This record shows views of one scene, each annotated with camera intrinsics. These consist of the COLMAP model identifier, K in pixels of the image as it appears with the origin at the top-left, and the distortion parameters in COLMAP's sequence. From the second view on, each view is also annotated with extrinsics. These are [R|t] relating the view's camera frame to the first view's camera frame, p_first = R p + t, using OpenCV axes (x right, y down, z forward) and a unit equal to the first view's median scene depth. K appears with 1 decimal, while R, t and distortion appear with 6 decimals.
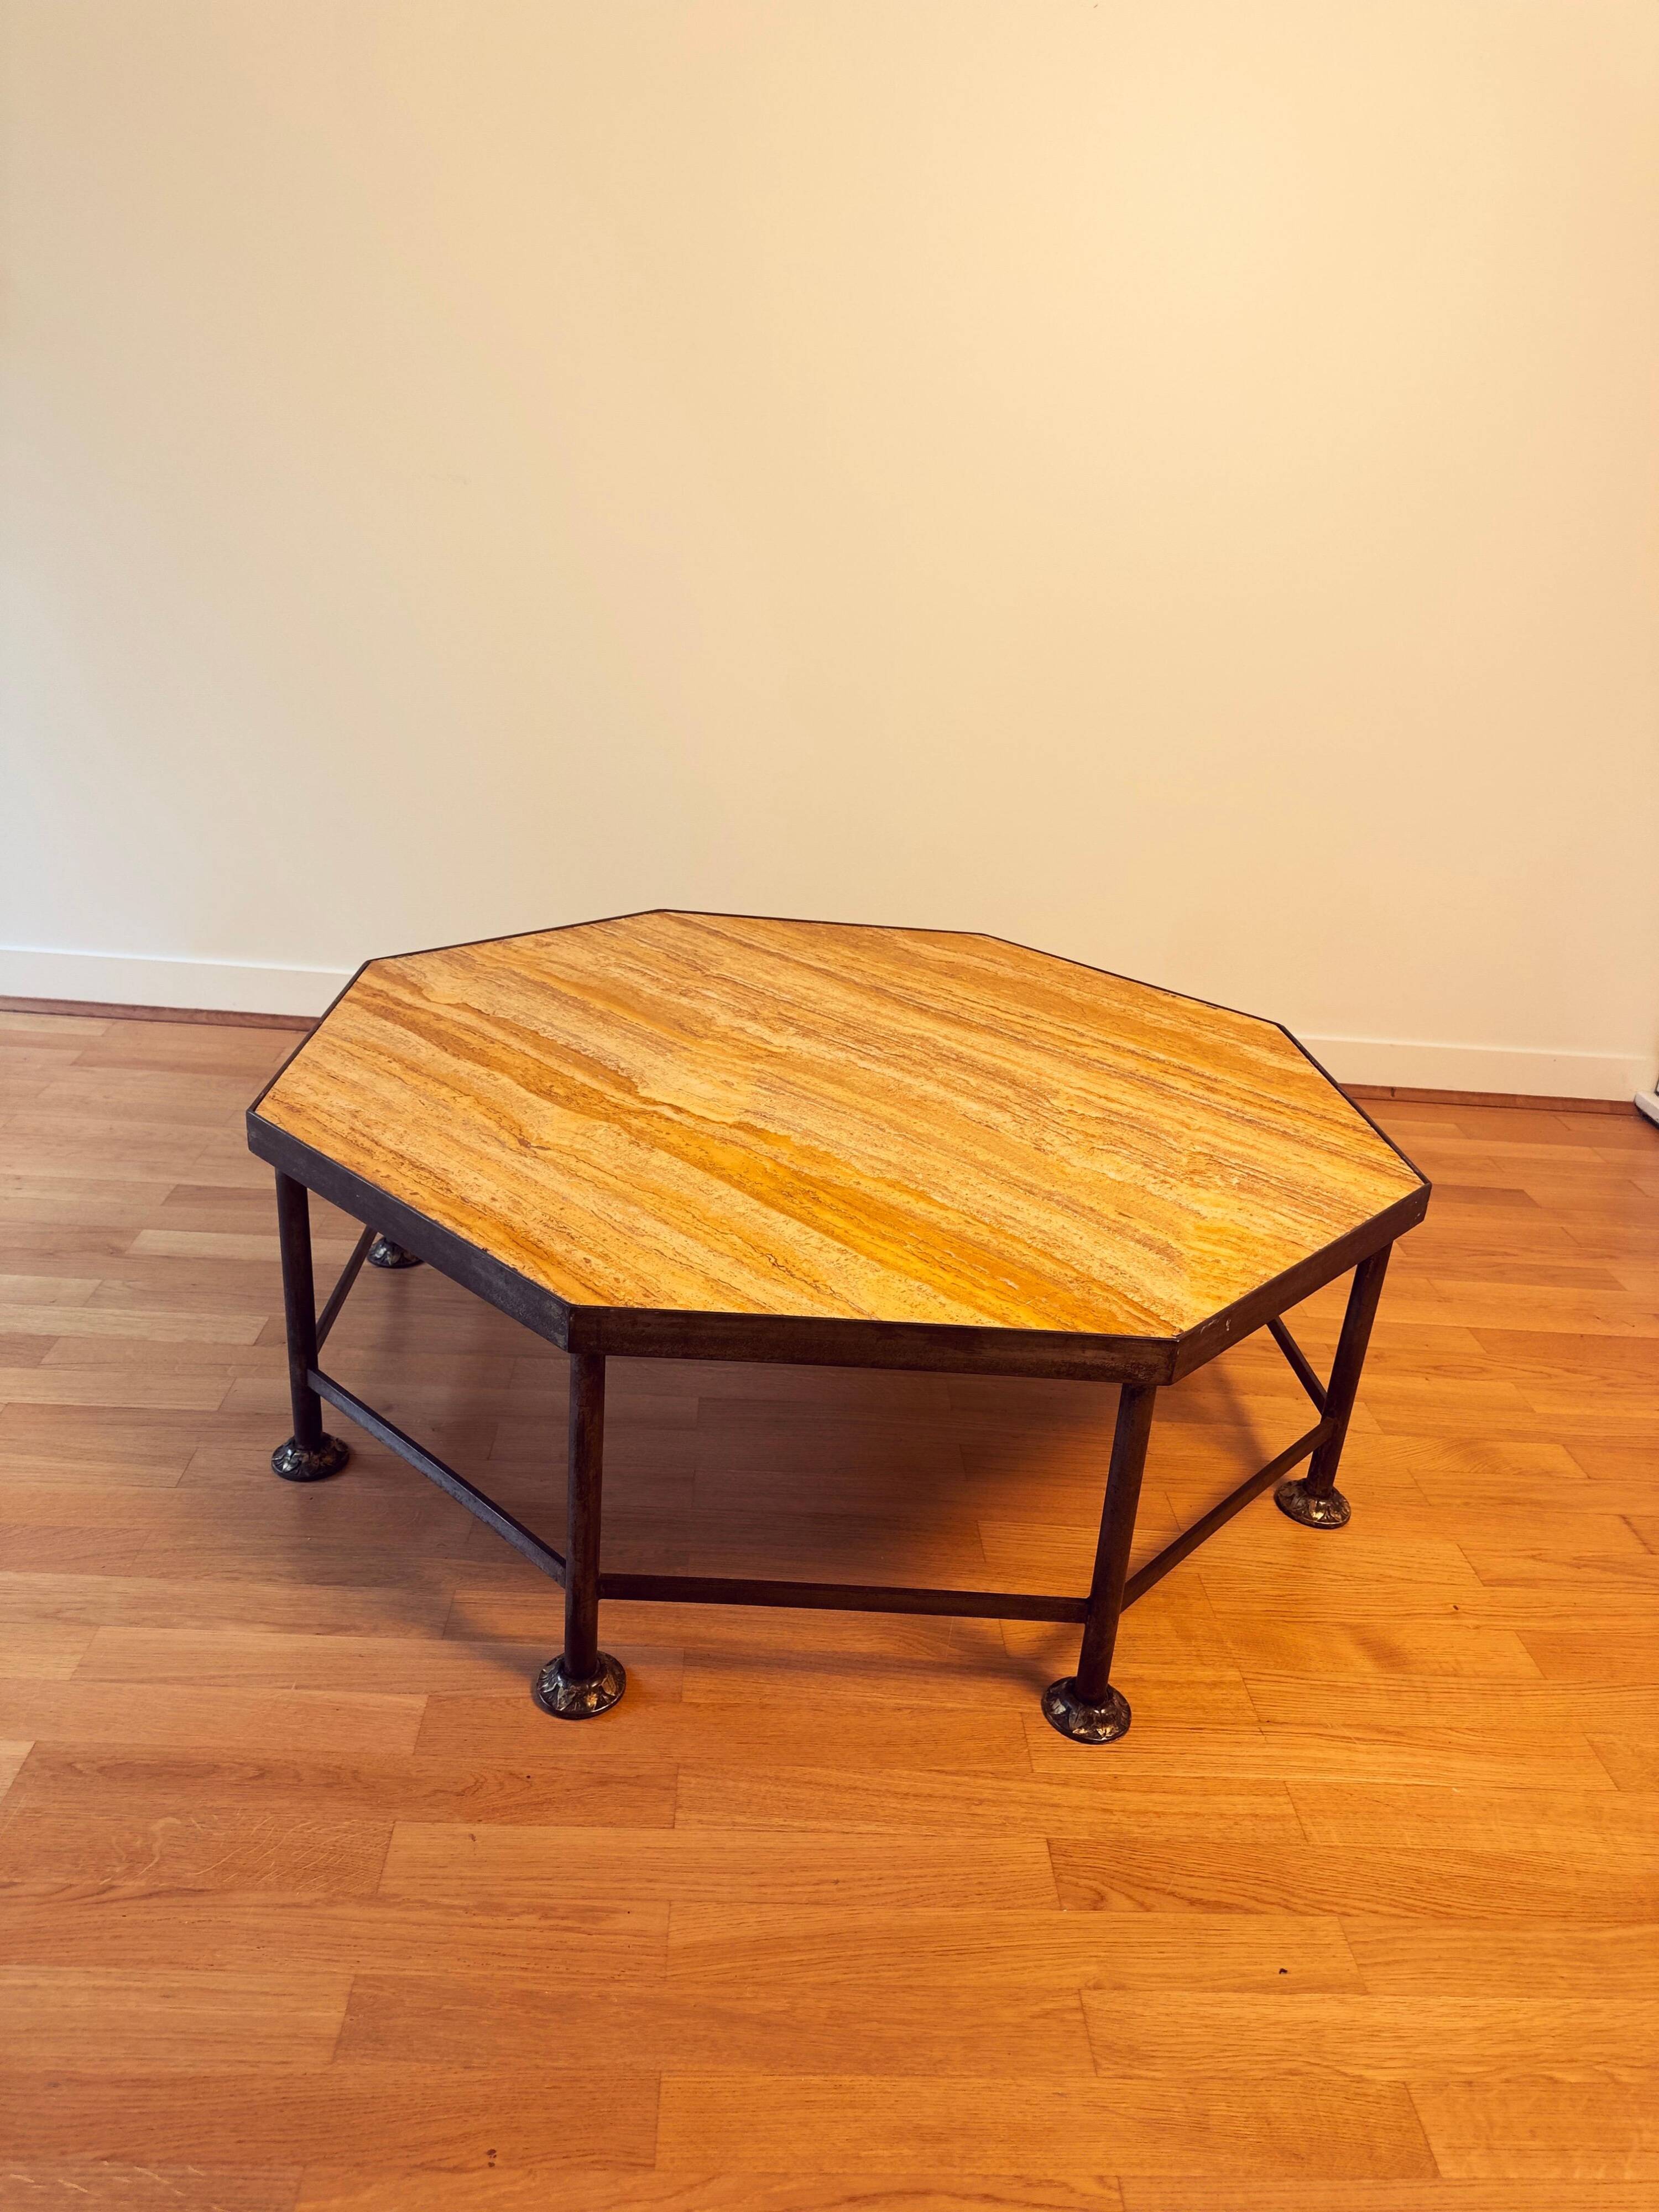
lens RADIAL K [[1572.3, 0, 839.9], [0, 1572.3, 1094.6], [0, 0, 1]] dist [0.103633, -0.166085]
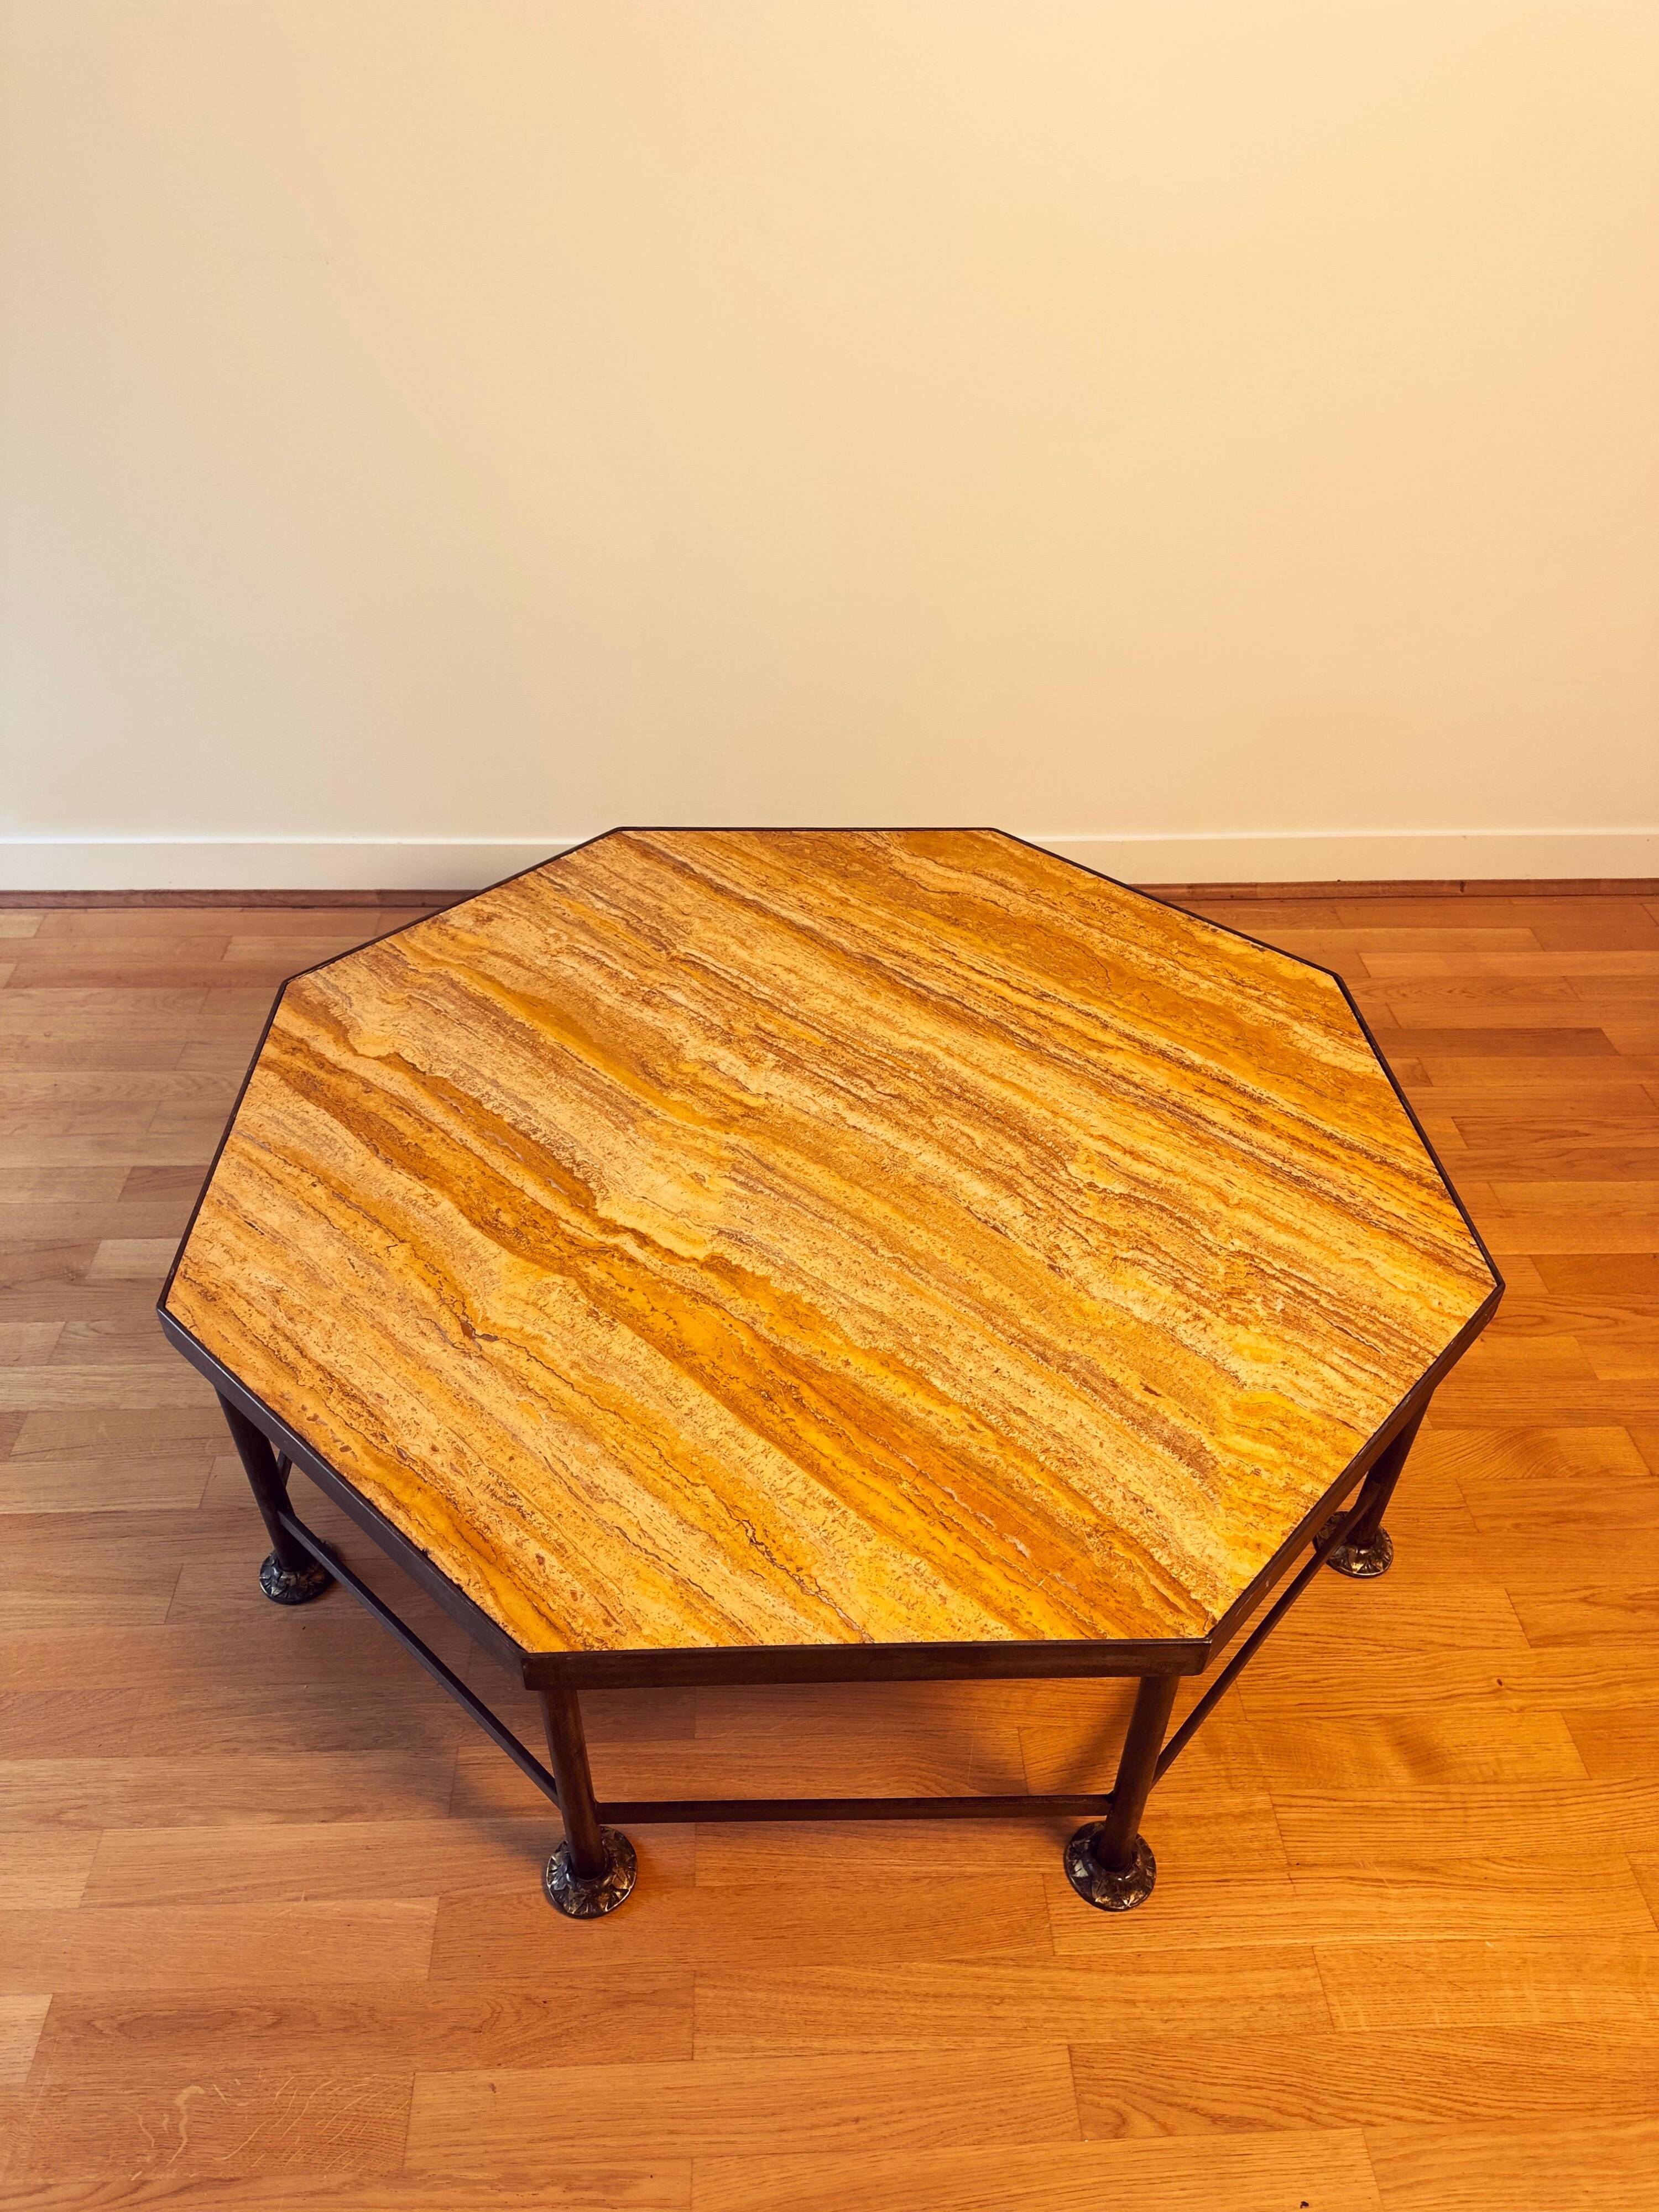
lens RADIAL K [[1558.9, 0, 824.0], [0, 1558.9, 1124.4], [0, 0, 1]] dist [0.087976, -0.109804]
pose [[0.997798, -0.050357, -0.043177, 0.043660], [0.061266, 0.949131, 0.308864, -0.345623], [0.025428, -0.310829, 0.950126, 0.210950]]
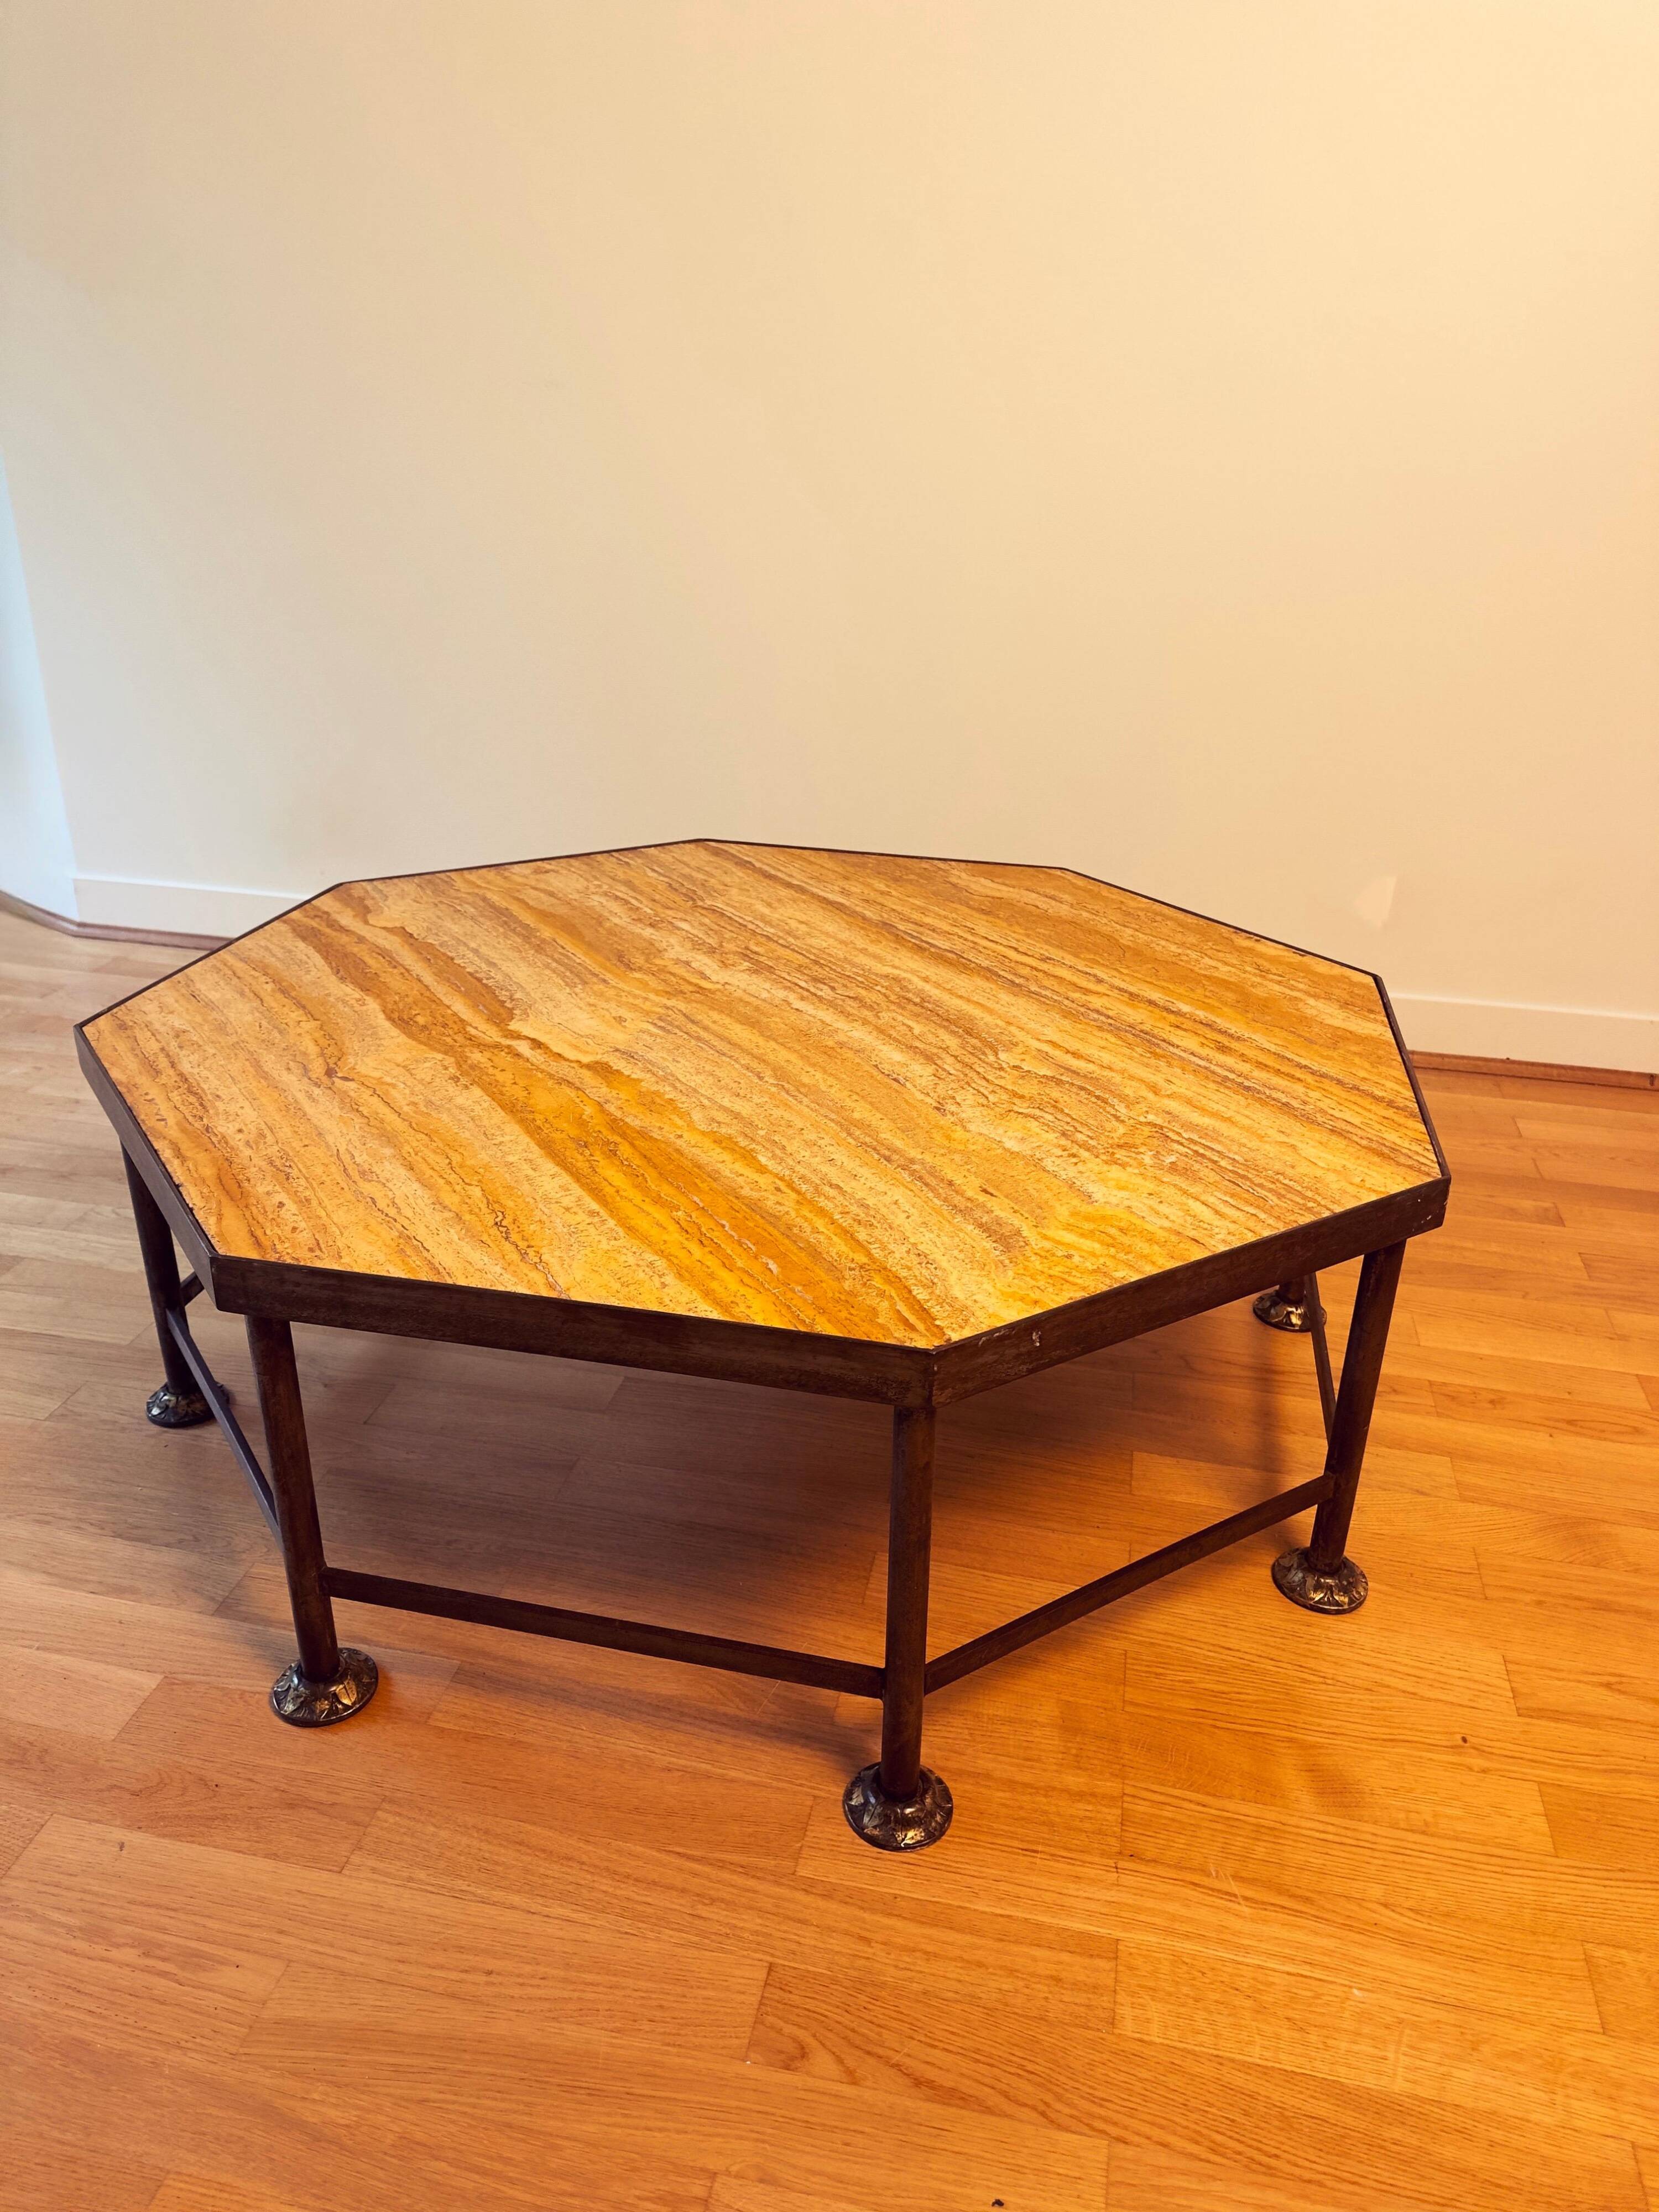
lens RADIAL K [[1572.0, 0, 822.6], [0, 1572.0, 1110.9], [0, 0, 1]] dist [0.076085, -0.099860]
pose [[0.965611, 0.045424, -0.255994, 0.299724], [-0.039704, 0.998834, 0.027472, 0.017111], [0.256943, -0.016364, 0.966288, 0.218550]]
